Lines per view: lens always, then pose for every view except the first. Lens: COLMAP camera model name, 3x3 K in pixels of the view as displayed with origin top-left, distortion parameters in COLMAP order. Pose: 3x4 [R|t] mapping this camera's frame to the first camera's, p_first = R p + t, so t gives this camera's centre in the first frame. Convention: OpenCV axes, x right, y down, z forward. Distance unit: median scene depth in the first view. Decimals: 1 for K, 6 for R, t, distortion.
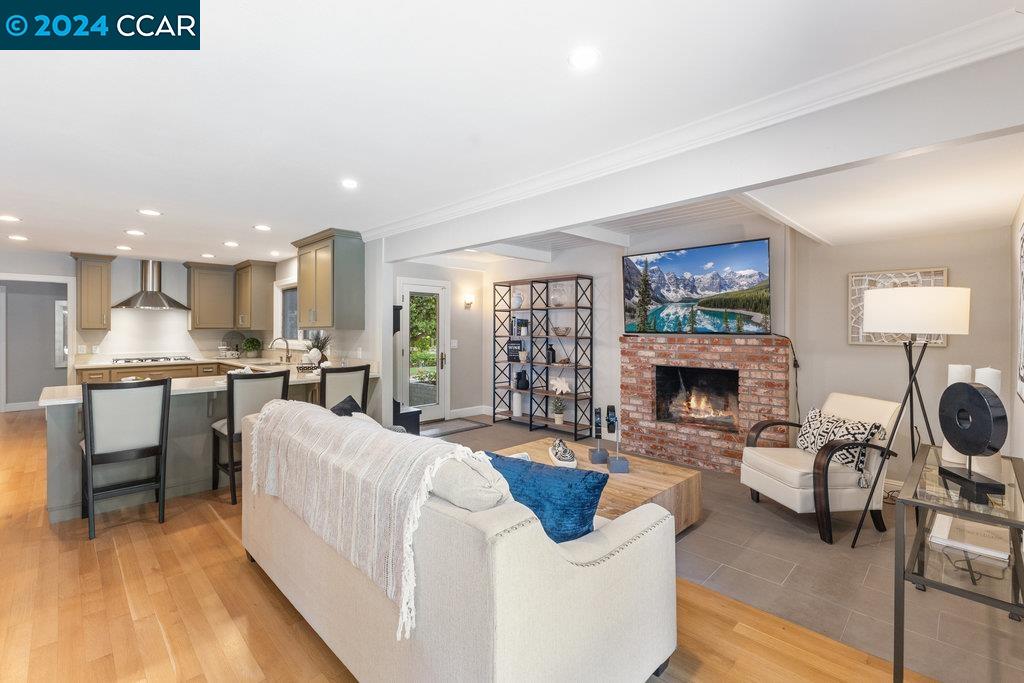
lens RADIAL K [[453.0, 0, 516.7], [0, 453.0, 337.0], [0, 0, 1]] dist [0.003176, 0.000564]
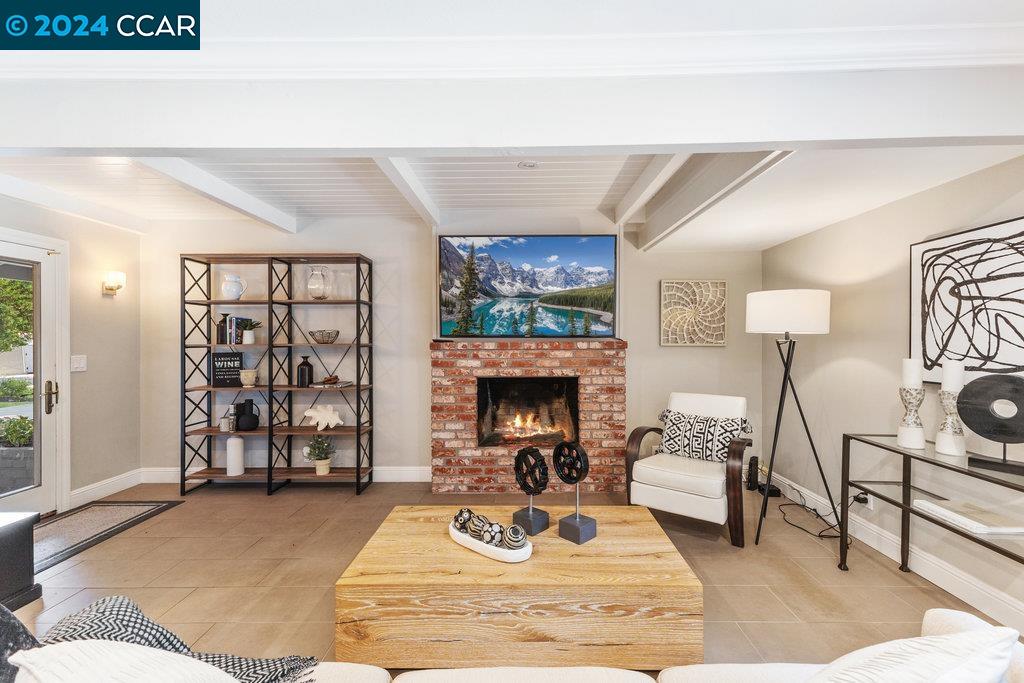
lens RADIAL K [[453.0, 0, 516.7], [0, 453.0, 337.0], [0, 0, 1]] dist [0.003176, 0.000564]
pose [[0.712398, -0.006174, 0.701749, -0.198409], [0.018189, 0.999788, -0.009669, -0.000083], [-0.701540, 0.019652, 0.712359, 0.361860]]
